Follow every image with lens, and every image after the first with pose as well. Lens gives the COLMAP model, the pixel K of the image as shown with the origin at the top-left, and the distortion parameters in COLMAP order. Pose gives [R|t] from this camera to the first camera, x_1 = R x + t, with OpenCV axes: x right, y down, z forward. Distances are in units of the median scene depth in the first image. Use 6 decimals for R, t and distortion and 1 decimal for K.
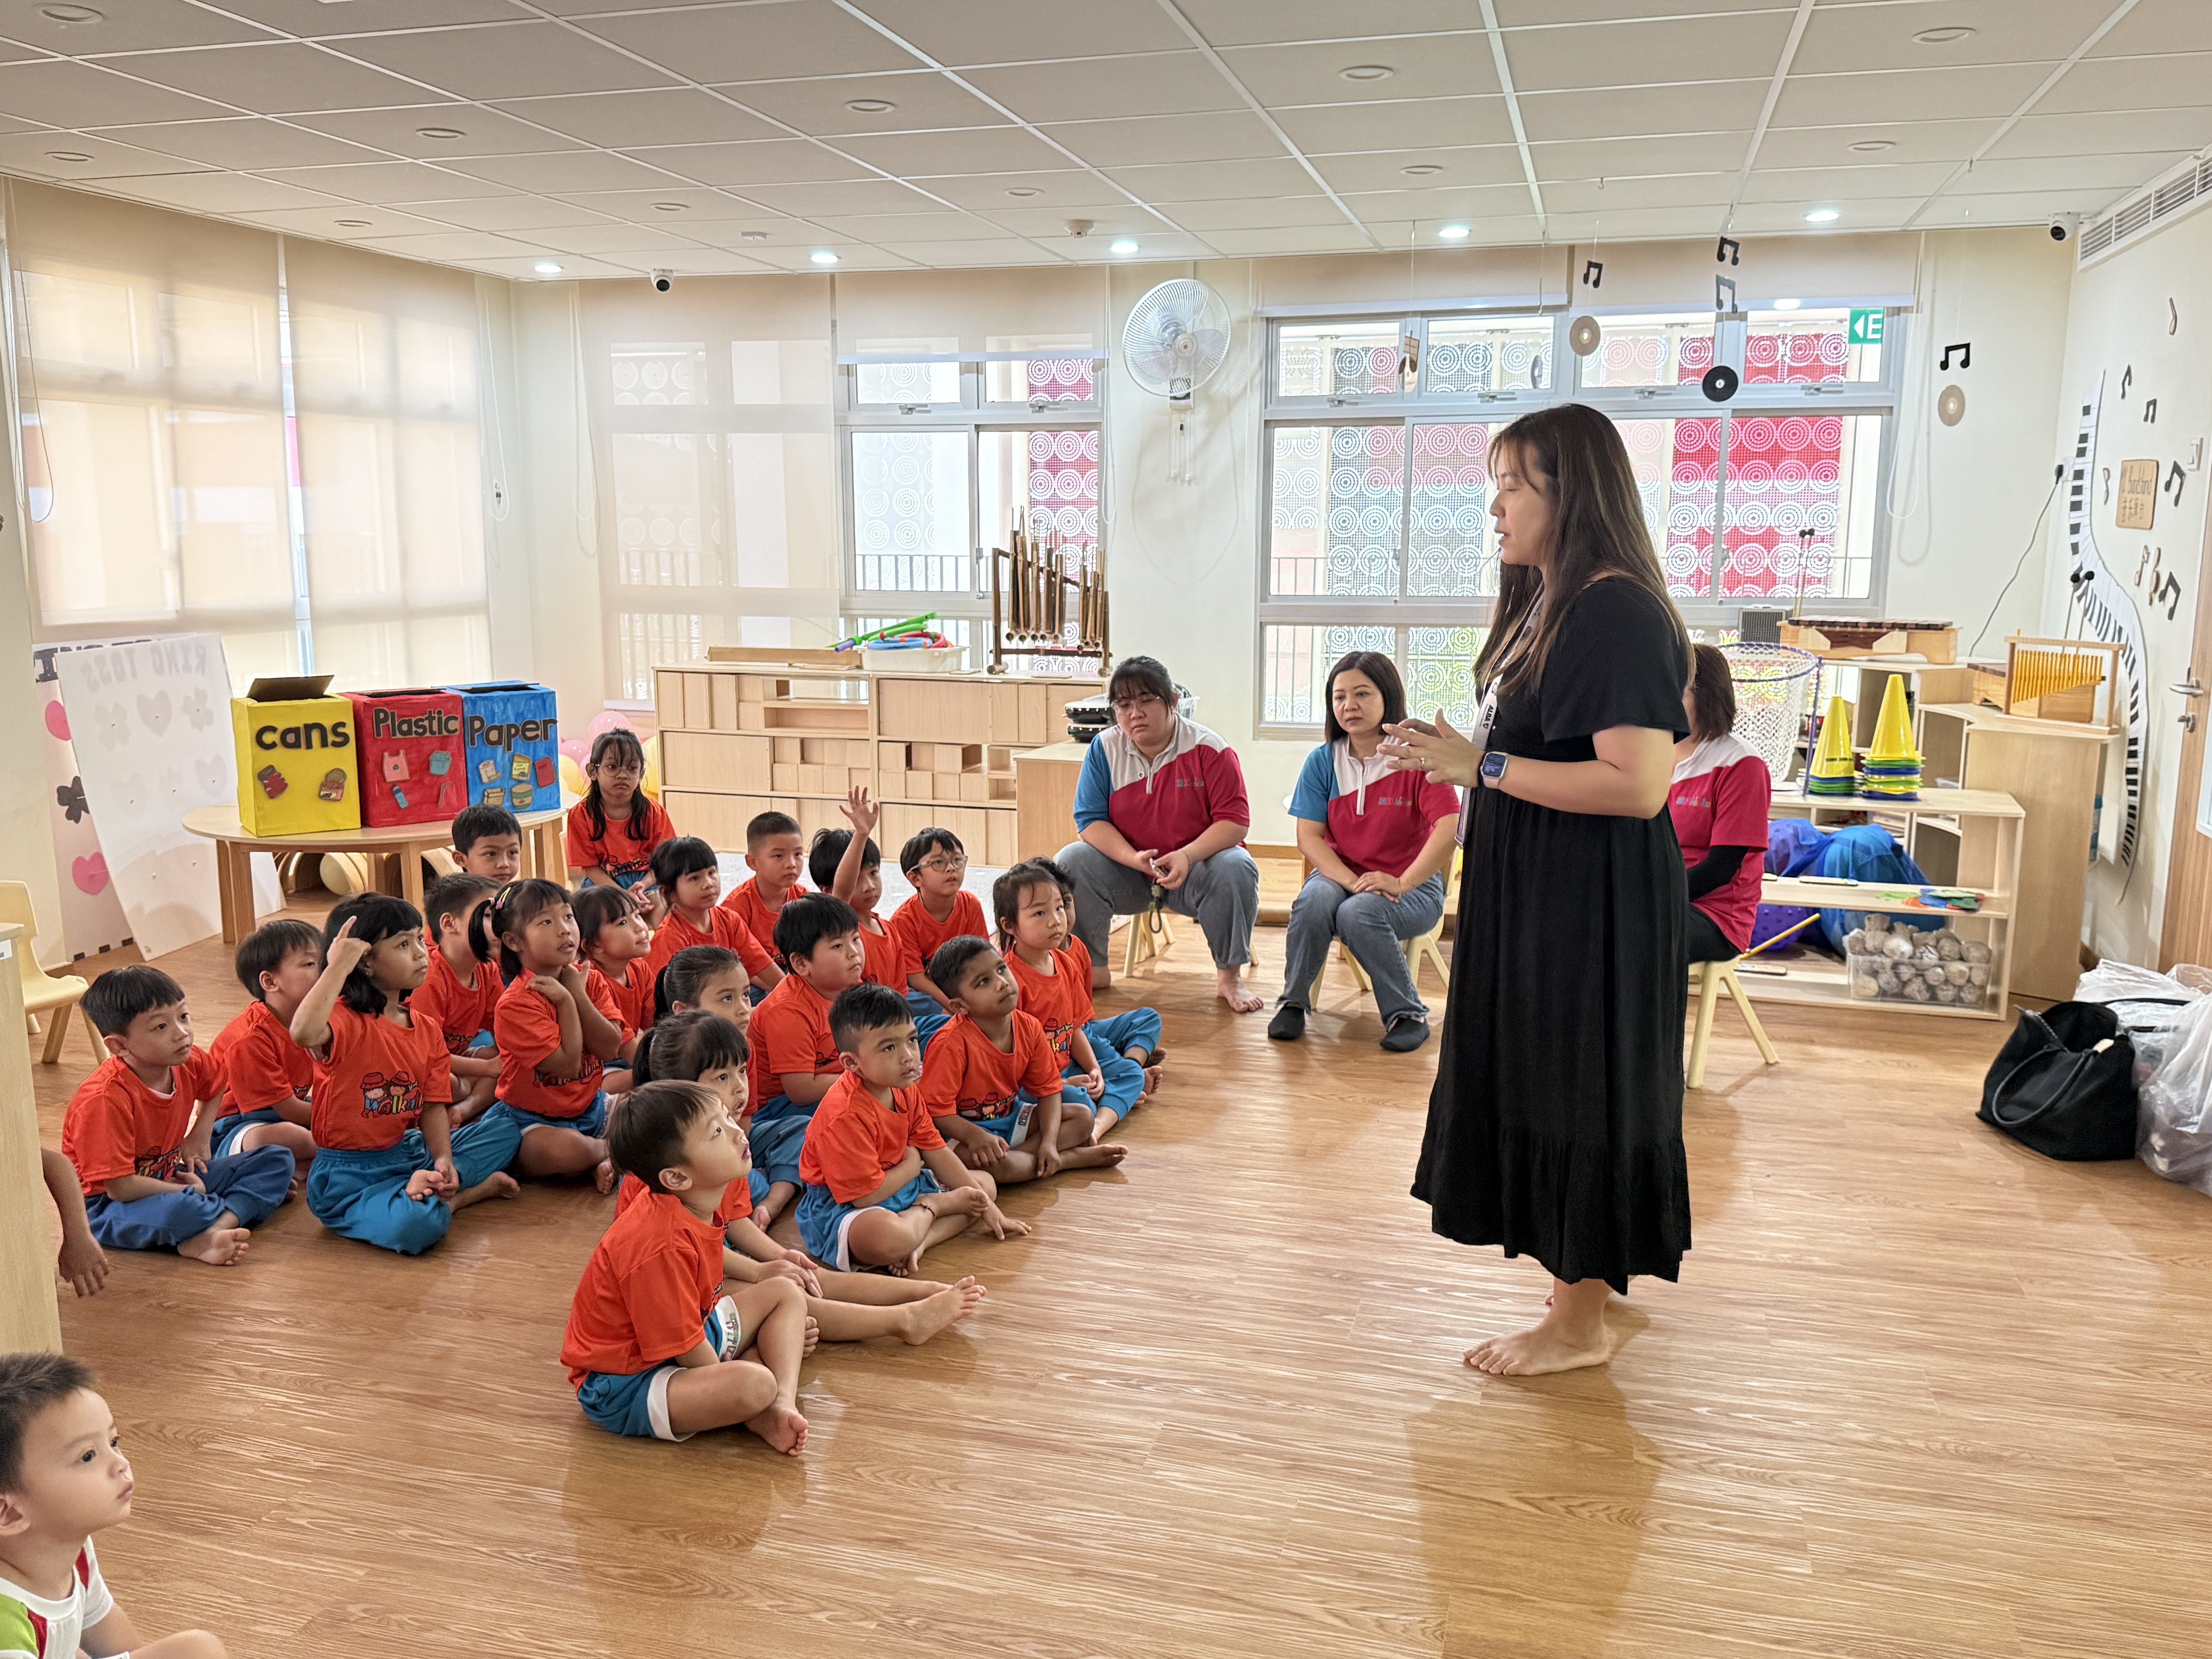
lens RADIAL K [[1797.3, 0, 1107.3], [0, 1797.3, 838.3], [0, 0, 1]] dist [0.126879, -0.215856]
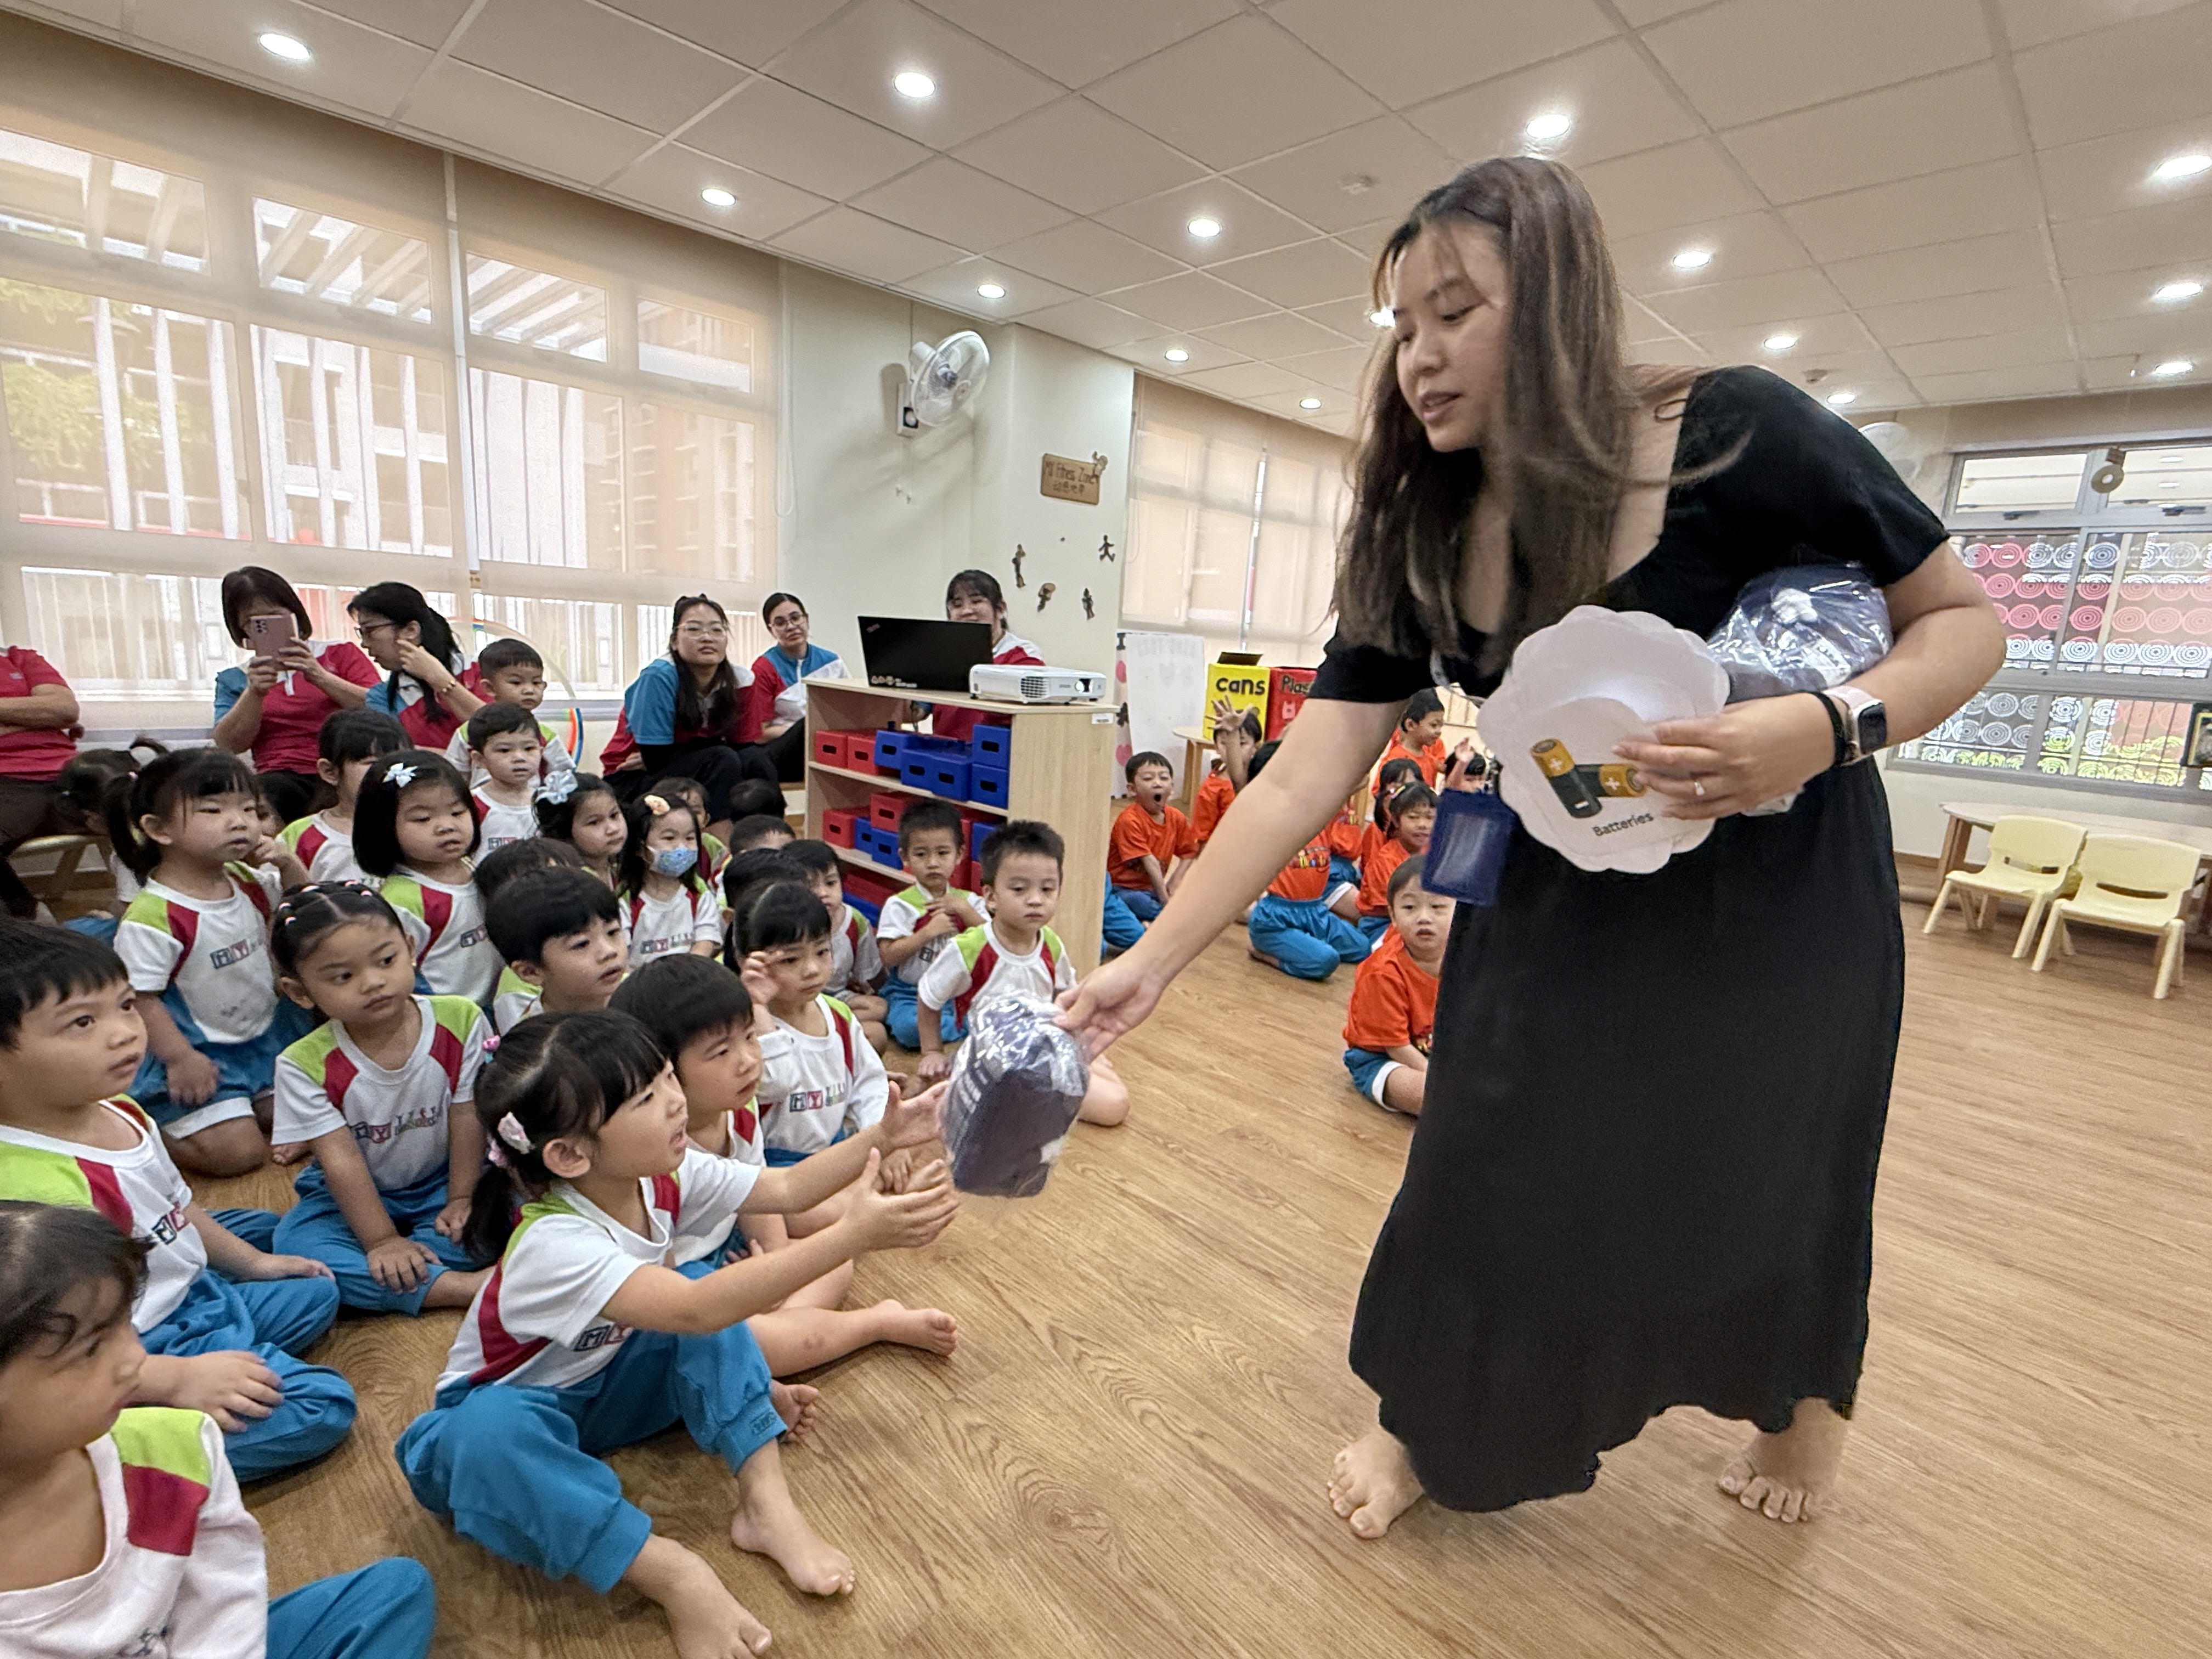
lens RADIAL K [[1037.0, 0, 1101.6], [0, 1037.0, 826.9], [0, 0, 1]] dist [0.002649, -0.000156]
pose [[0.866668, 0.144685, -0.477444, -0.063361], [-0.152054, 0.988095, 0.023420, 0.074124], [0.475149, 0.052300, 0.878350, 0.068535]]
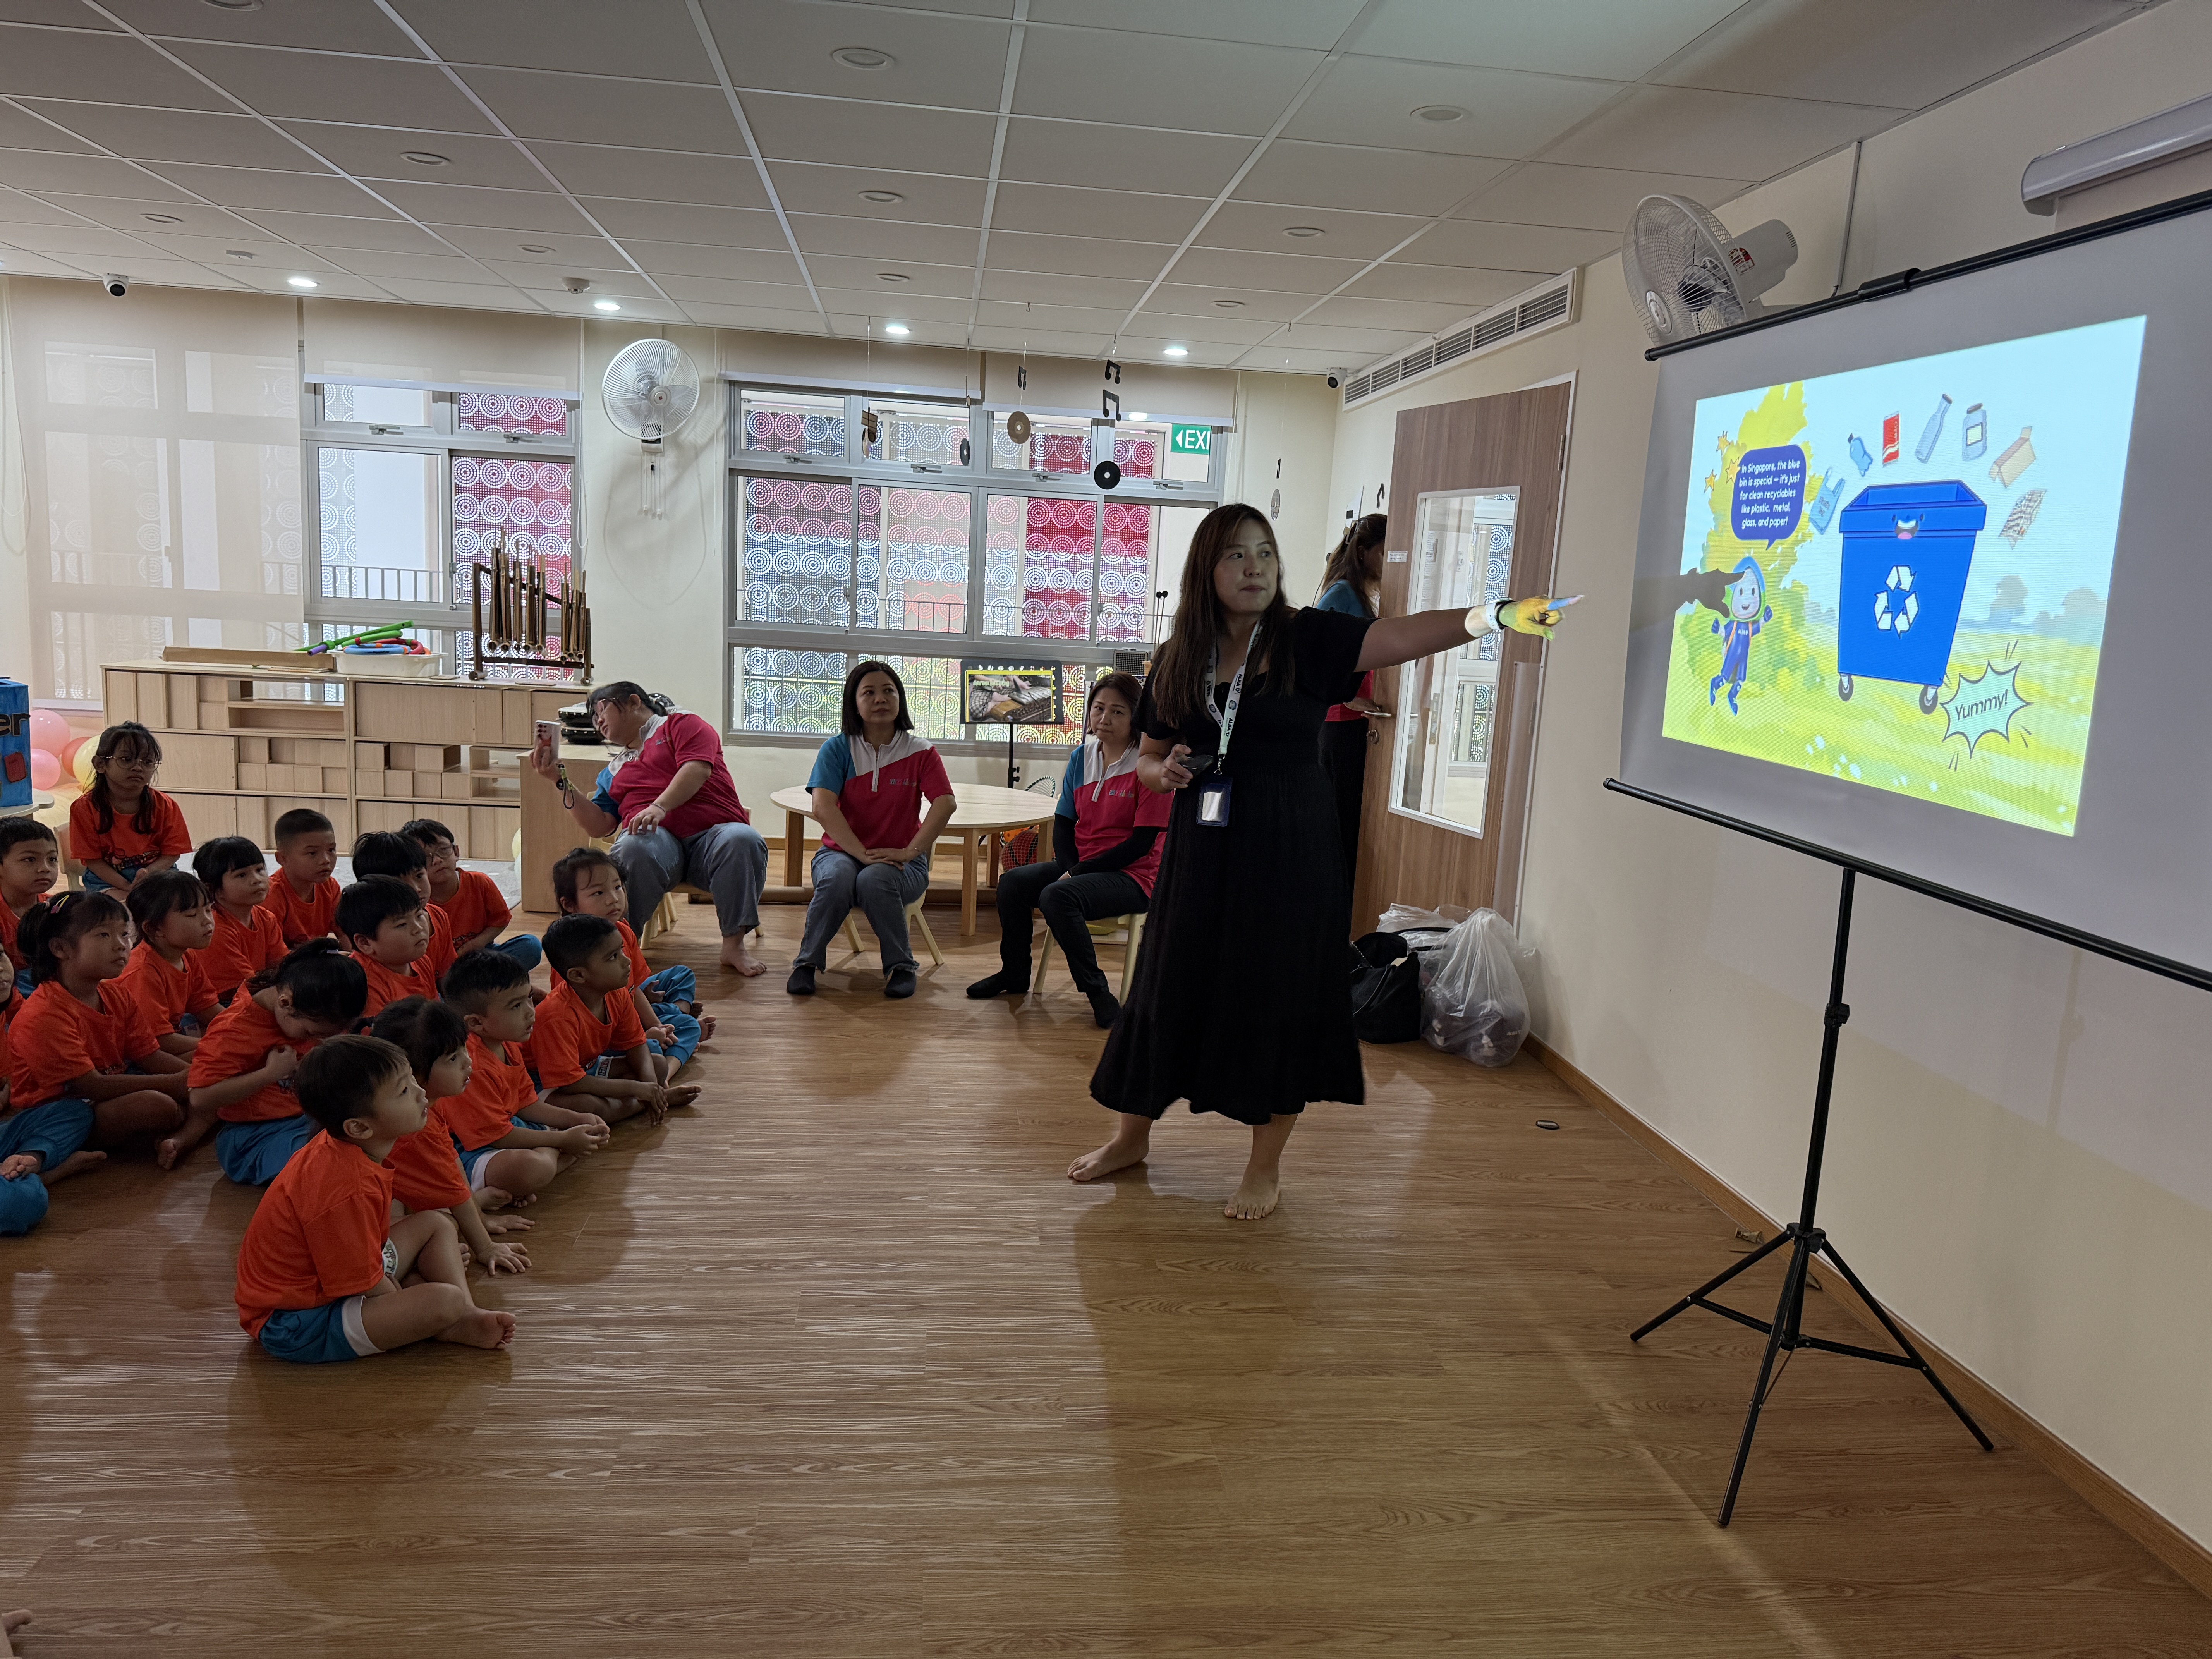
lens RADIAL K [[1564.7, 0, 1120.0], [0, 1564.7, 836.0], [0, 0, 1]] dist [0.143657, -0.235020]
pose [[0.922432, -0.011167, 0.385999, -0.097450], [0.013167, 0.999910, -0.002538, 0.011808], [-0.385936, 0.007423, 0.922496, -0.036584]]
